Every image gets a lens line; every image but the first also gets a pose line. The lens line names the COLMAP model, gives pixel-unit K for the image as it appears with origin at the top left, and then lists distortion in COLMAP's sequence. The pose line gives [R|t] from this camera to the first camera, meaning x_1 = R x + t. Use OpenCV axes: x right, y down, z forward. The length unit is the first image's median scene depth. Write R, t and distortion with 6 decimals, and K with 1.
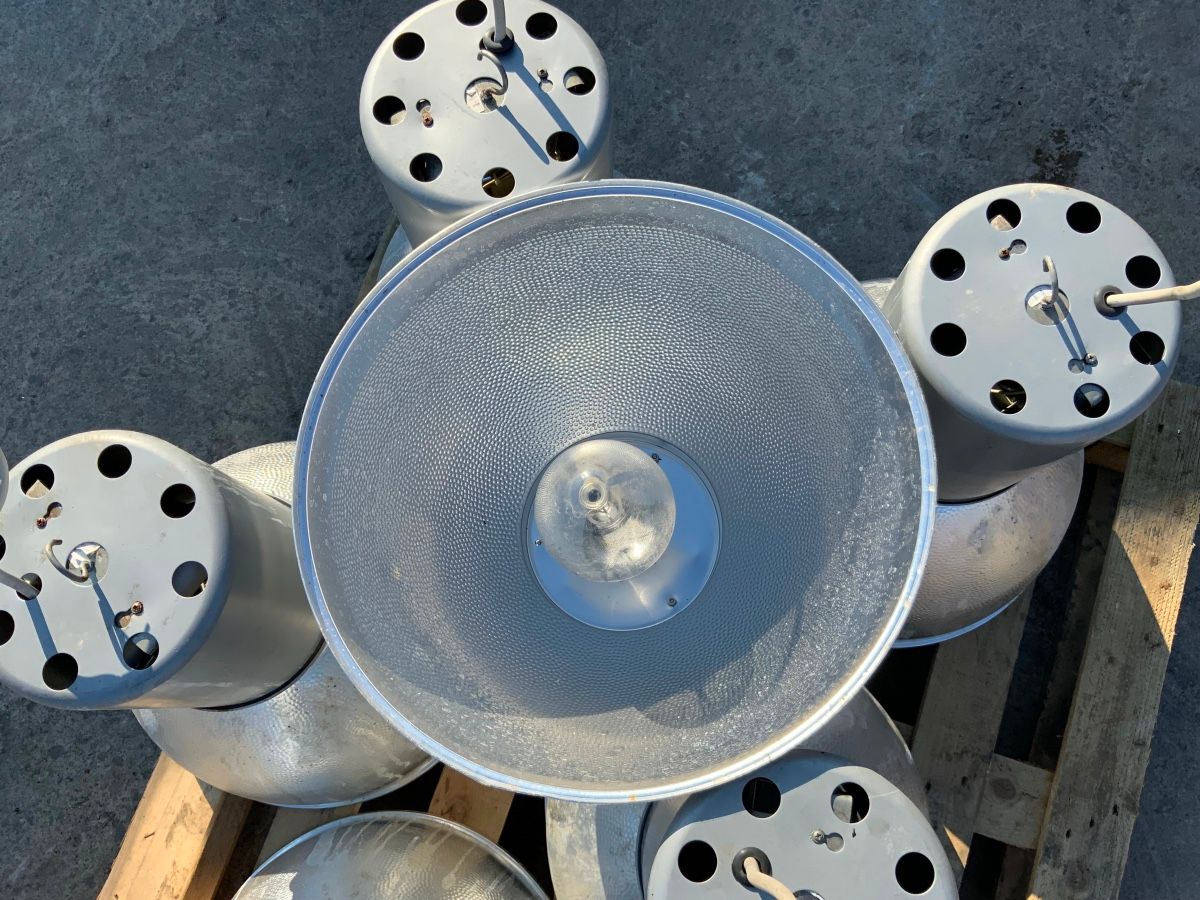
lens RADIAL K [[994.7, 0, 601.6], [0, 994.7, 459.0], [0, 0, 1]] dist [0.041787, -0.087859]
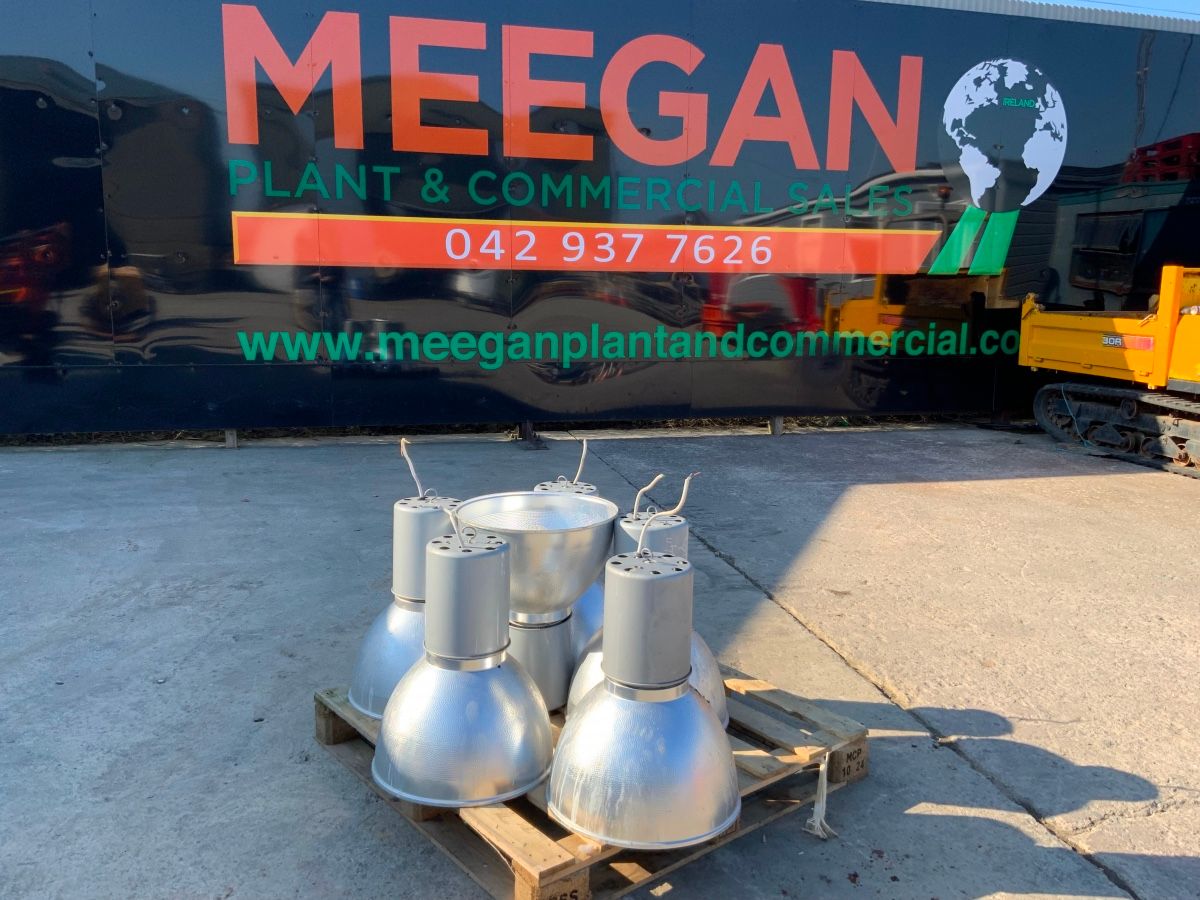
lens RADIAL K [[985.9, 0, 600.0], [0, 985.9, 450.0], [0, 0, 1]] dist [0.024743, -0.005738]
pose [[0.532431, -0.083417, 0.842353, -1.816559], [0.810859, 0.335879, -0.479262, 1.162266], [-0.242950, 0.938204, 0.246472, -0.139674]]
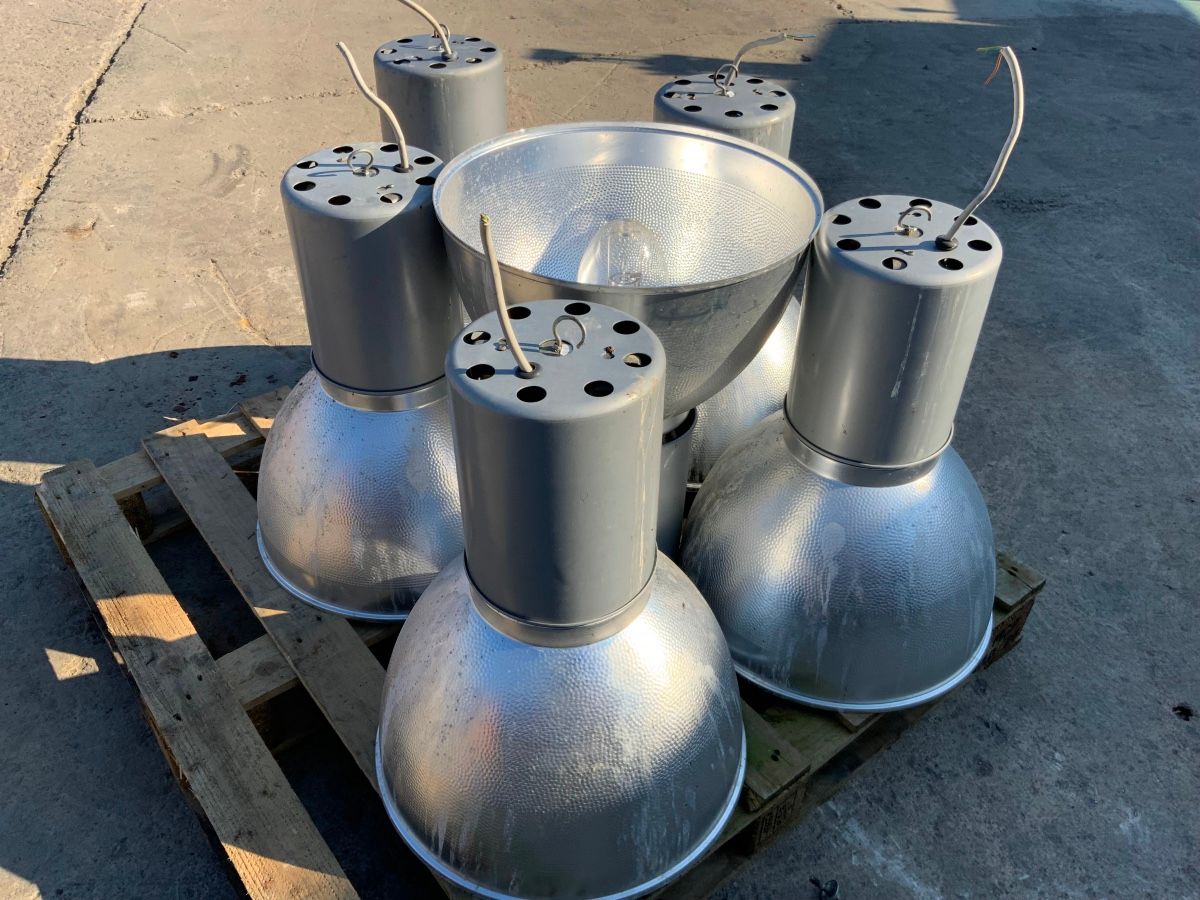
lens RADIAL K [[993.4, 0, 605.4], [0, 993.4, 456.5], [0, 0, 1]] dist [0.032082, -0.073247]
pose [[-0.541909, 0.549698, -0.635741, 0.766346], [-0.817071, -0.167455, 0.551683, -0.549326], [0.196801, 0.818408, 0.539888, 0.273485]]
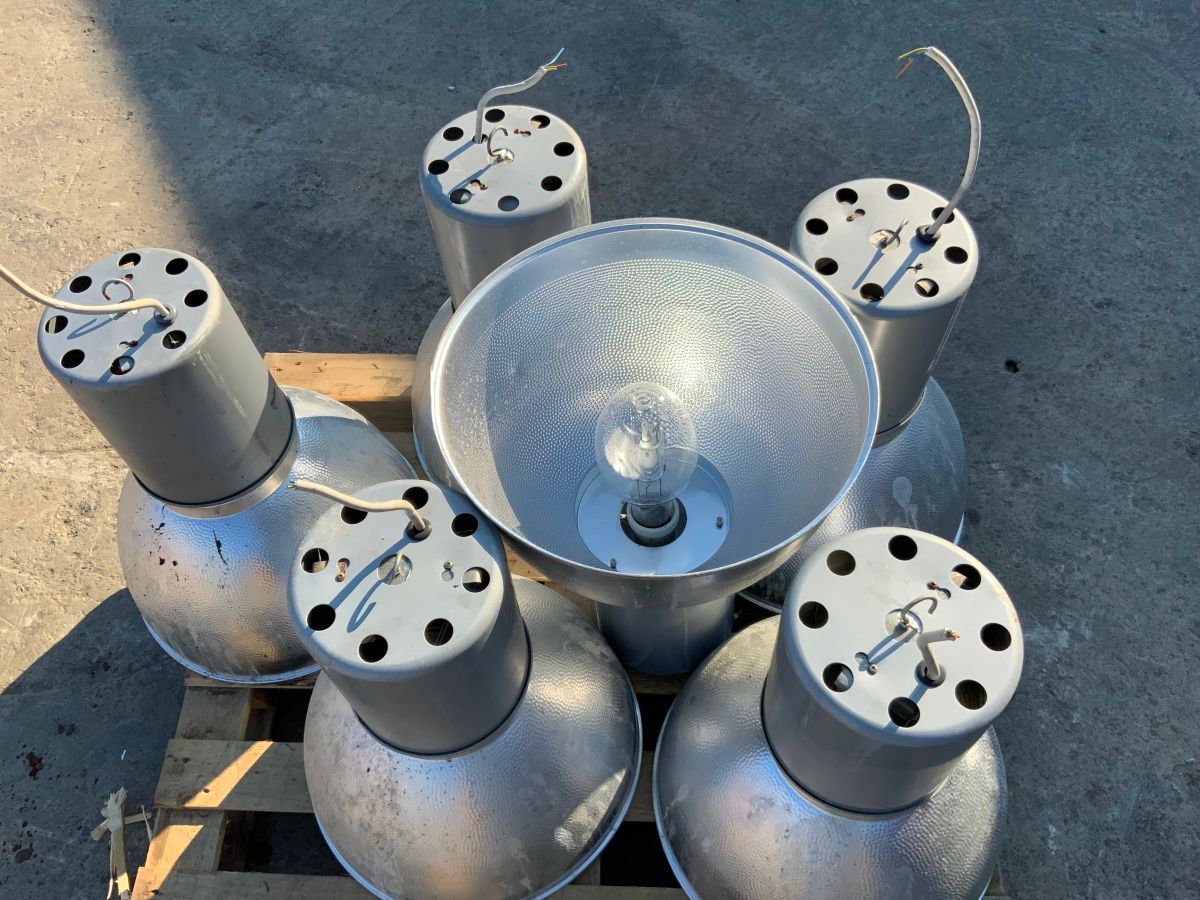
lens RADIAL K [[994.7, 0, 601.6], [0, 994.7, 459.0], [0, 0, 1]] dist [0.041787, -0.087859]
pose [[0.297726, 0.828063, -0.475048, 0.445169], [-0.920926, 0.380221, 0.085599, -0.000708], [0.251505, 0.411999, 0.875787, -0.130073]]
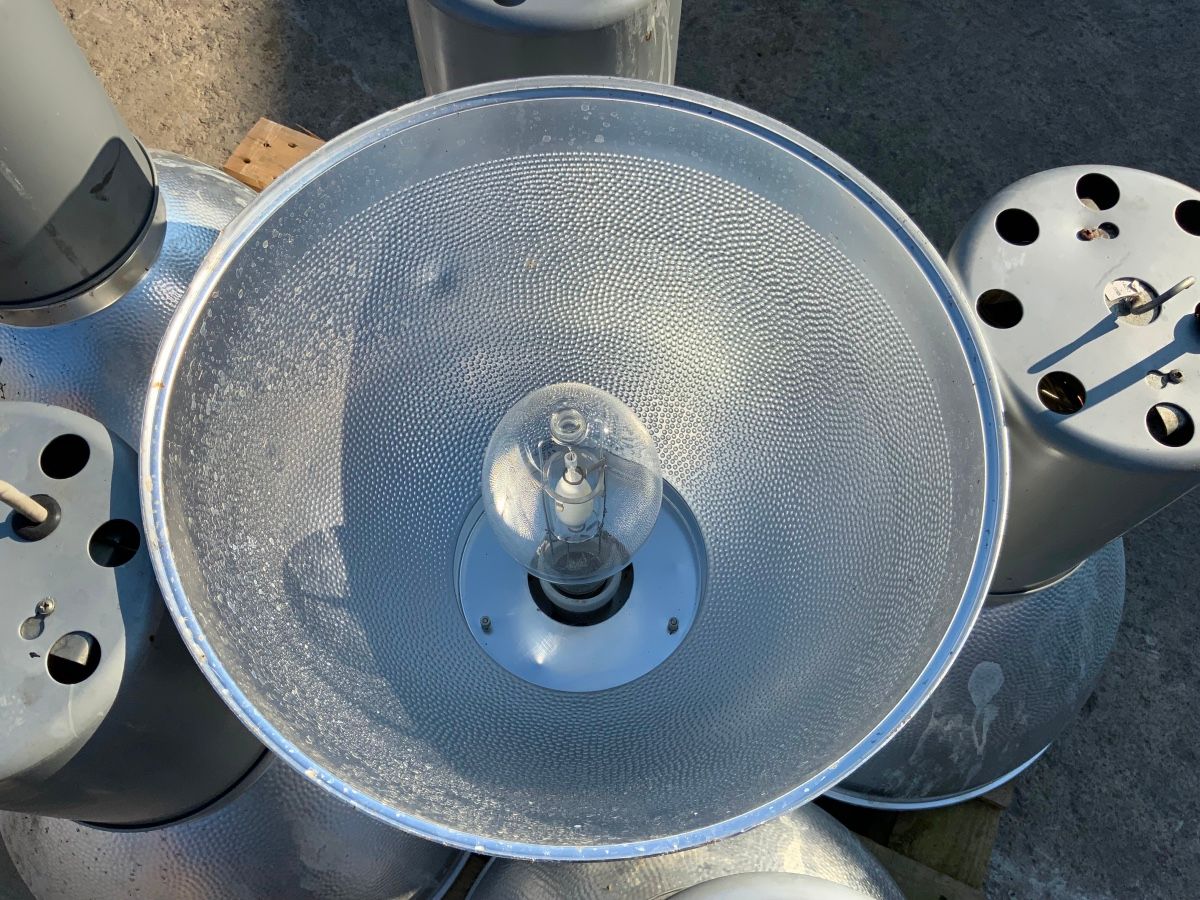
lens RADIAL K [[1014.5, 0, 598.1], [0, 1014.5, 459.8], [0, 0, 1]] dist [-0.014190, -0.014637]
pose [[-0.097917, 0.924067, -0.369476, 0.190144], [-0.969448, -0.004665, 0.245254, -0.111426], [0.224907, 0.382202, 0.896291, 0.202413]]
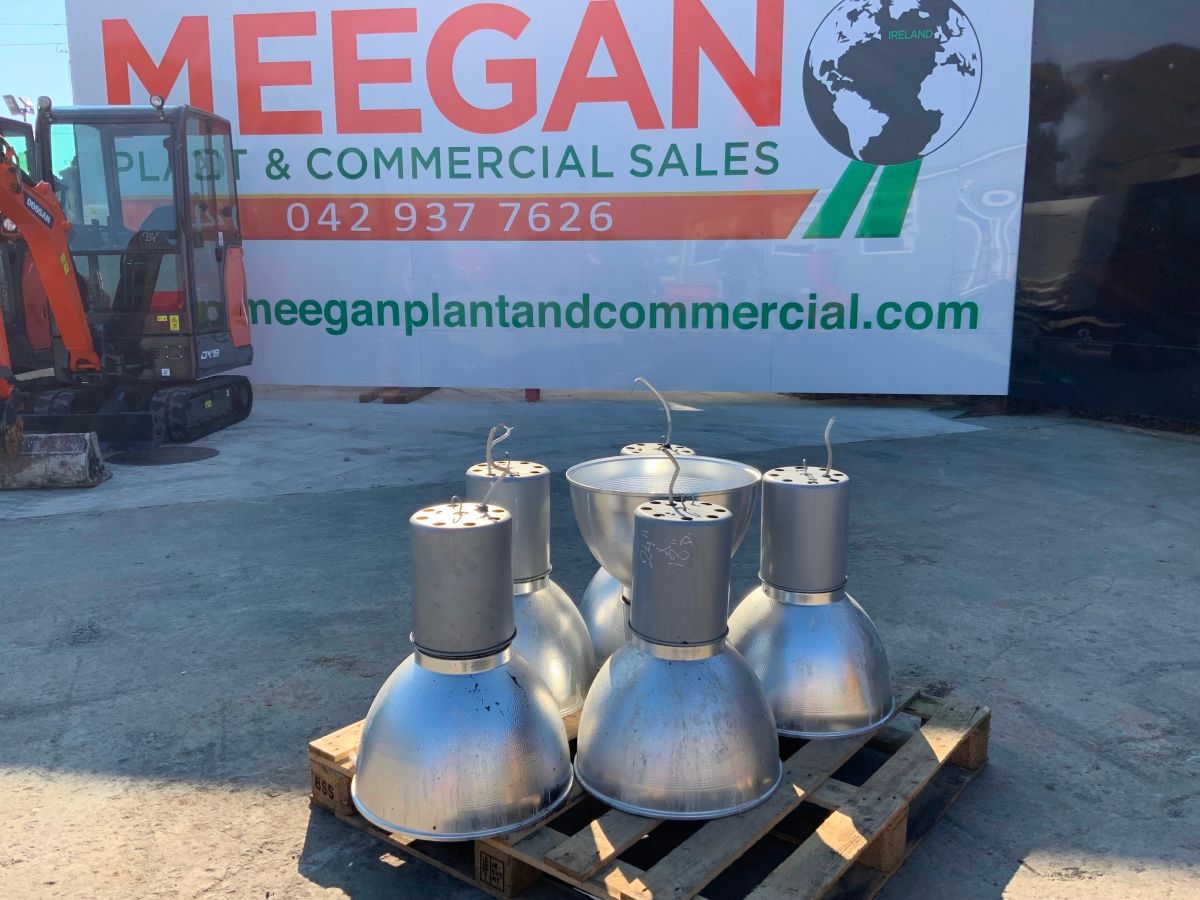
lens RADIAL K [[994.7, 0, 601.6], [0, 994.7, 459.0], [0, 0, 1]] dist [0.041787, -0.087859]
pose [[0.942473, 0.114478, -0.314070, 0.496722], [-0.332874, 0.407560, -0.850347, 1.694043], [0.030657, 0.905974, 0.422221, -0.268589]]
